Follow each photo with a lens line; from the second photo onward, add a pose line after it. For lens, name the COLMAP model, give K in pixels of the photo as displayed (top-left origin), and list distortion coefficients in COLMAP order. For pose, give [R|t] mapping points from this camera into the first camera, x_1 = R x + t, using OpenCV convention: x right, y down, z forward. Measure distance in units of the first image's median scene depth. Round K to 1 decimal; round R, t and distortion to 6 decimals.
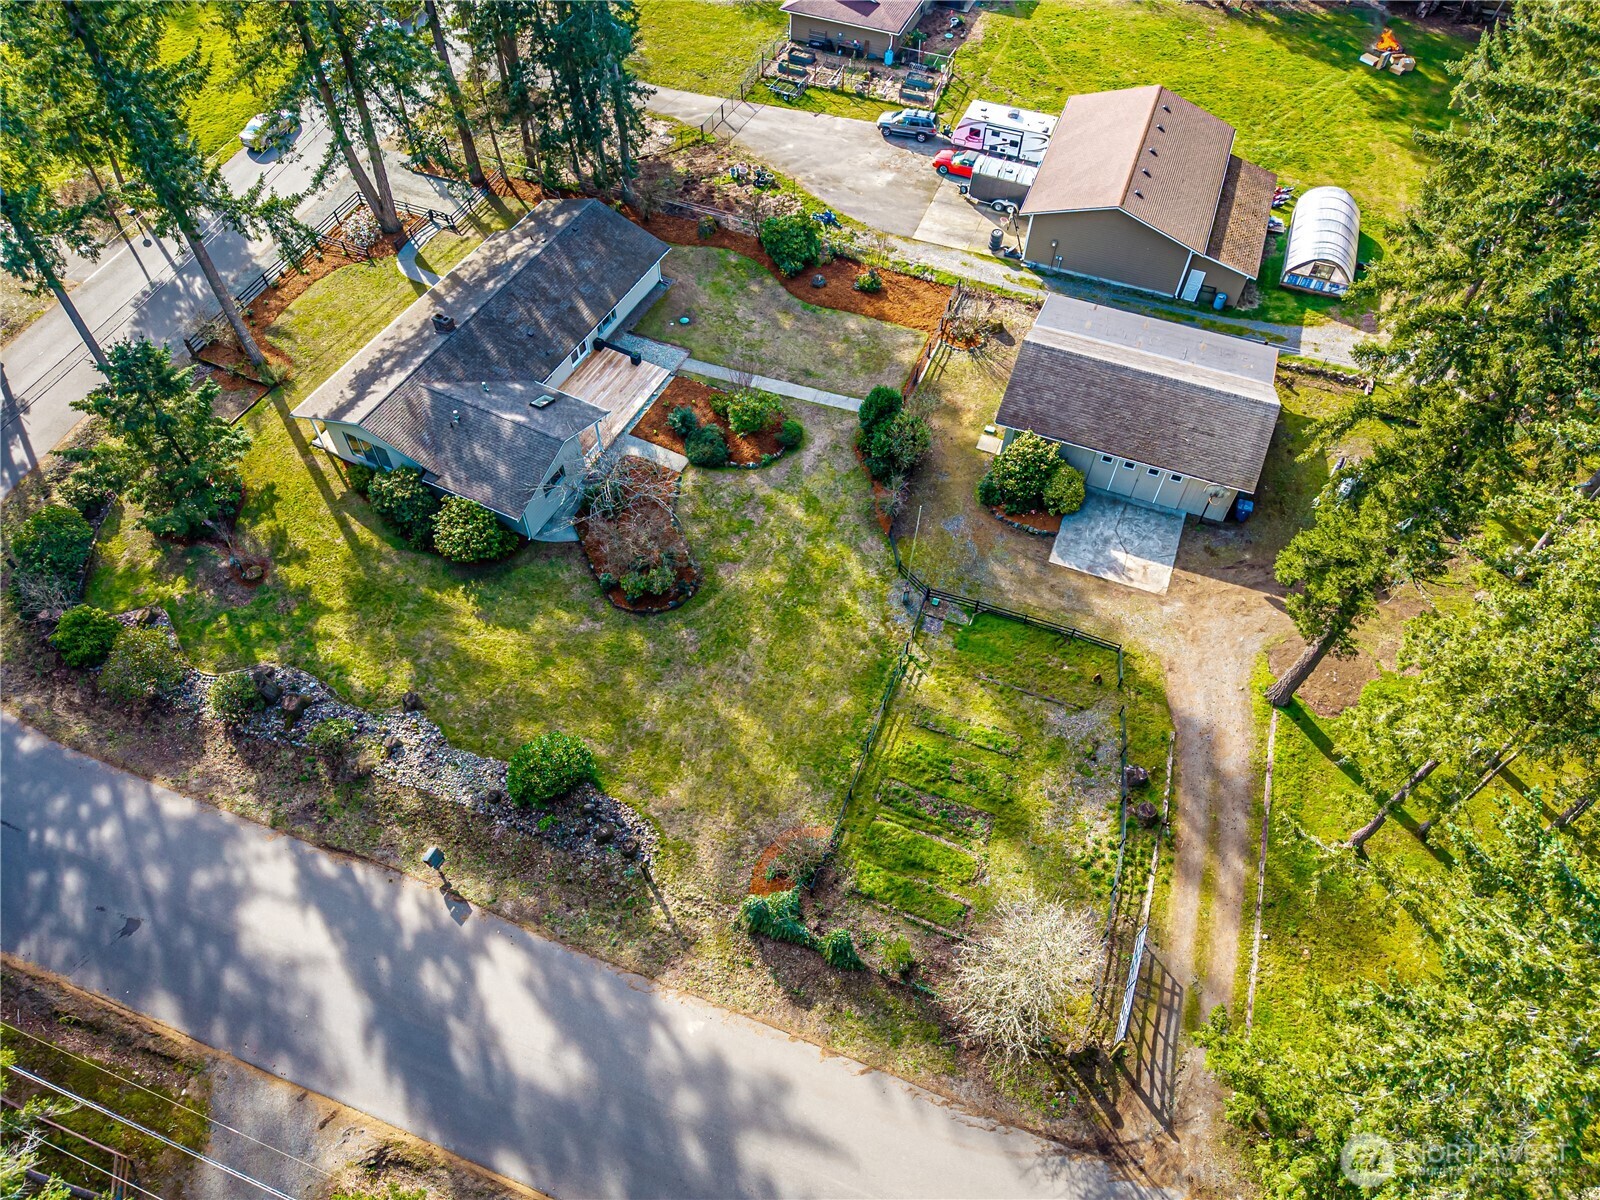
lens RADIAL K [[1160.0, 0, 800.0], [0, 1160.0, 600.0], [0, 0, 1]] dist [0.003106, 0.000747]
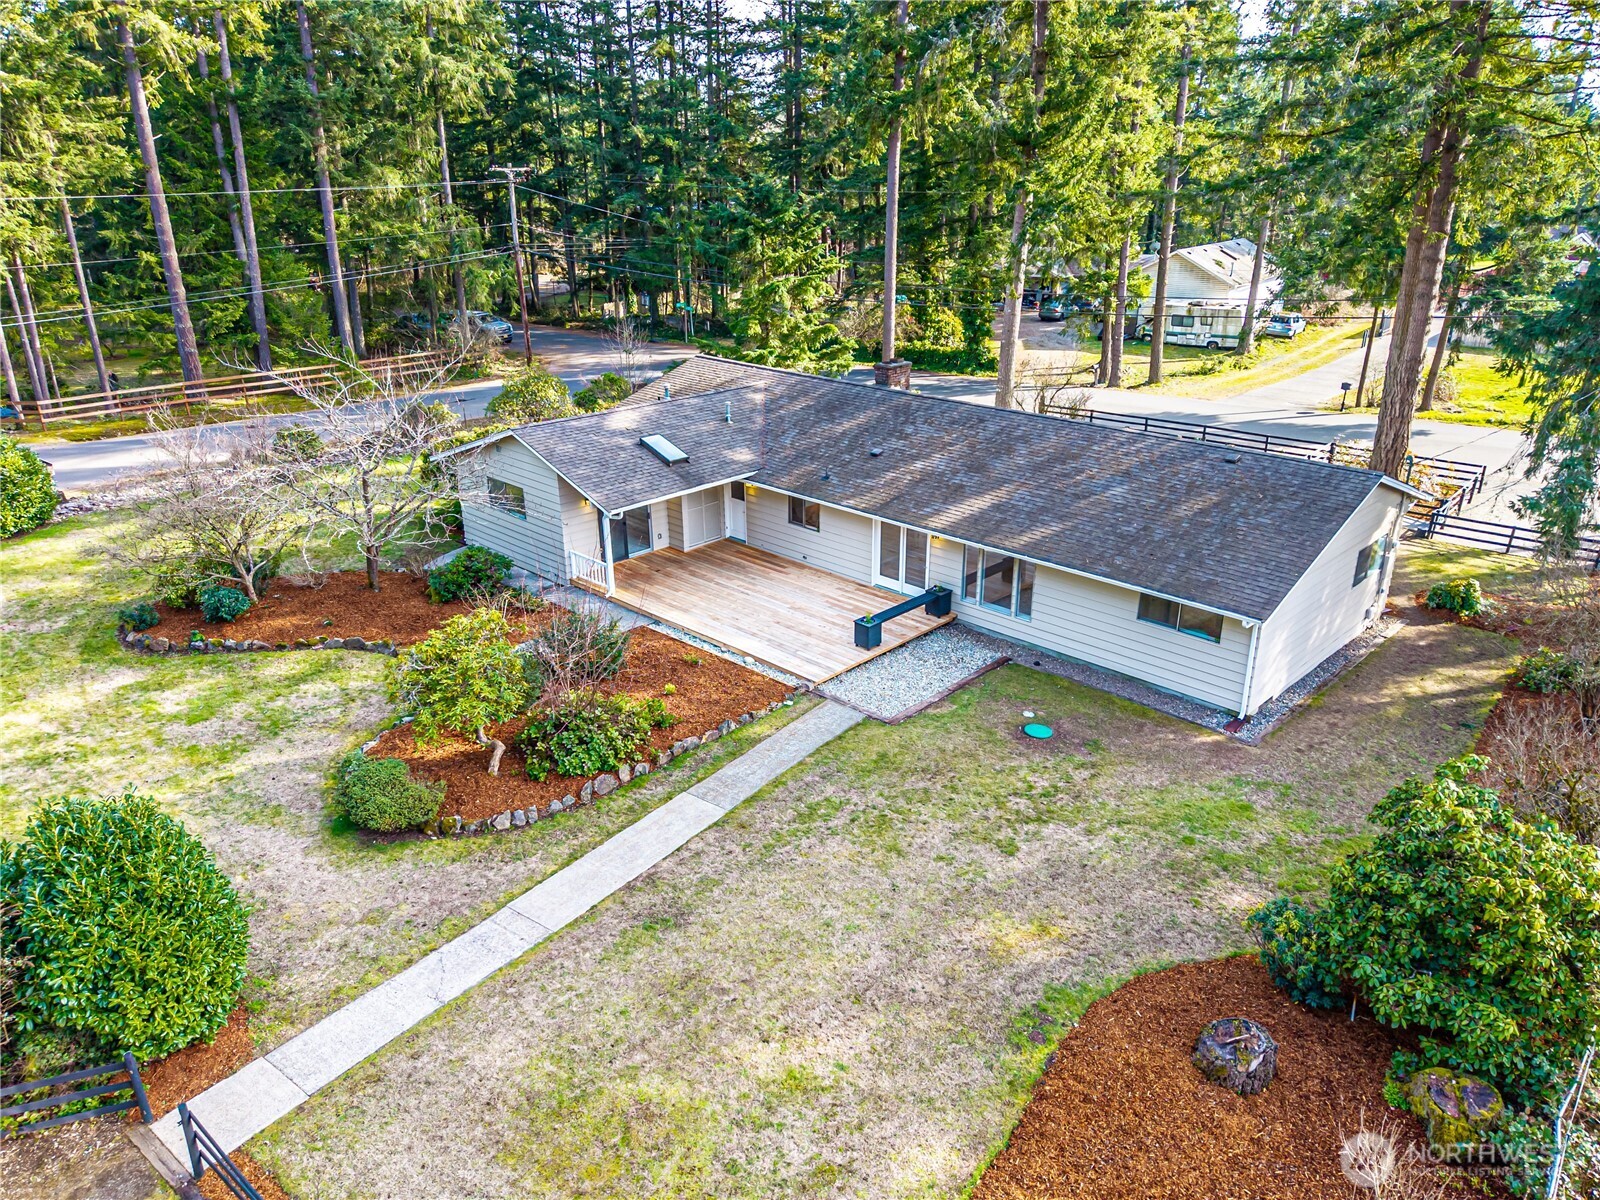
lens RADIAL K [[1076.0, 0, 800.0], [0, 1076.0, 600.0], [0, 0, 1]] dist [0.062712, -0.082626]
pose [[-0.298977, 0.354535, -0.885956, 0.200122], [-0.749906, 0.486860, 0.447893, -0.394622], [0.590131, 0.798293, 0.120308, 1.027973]]
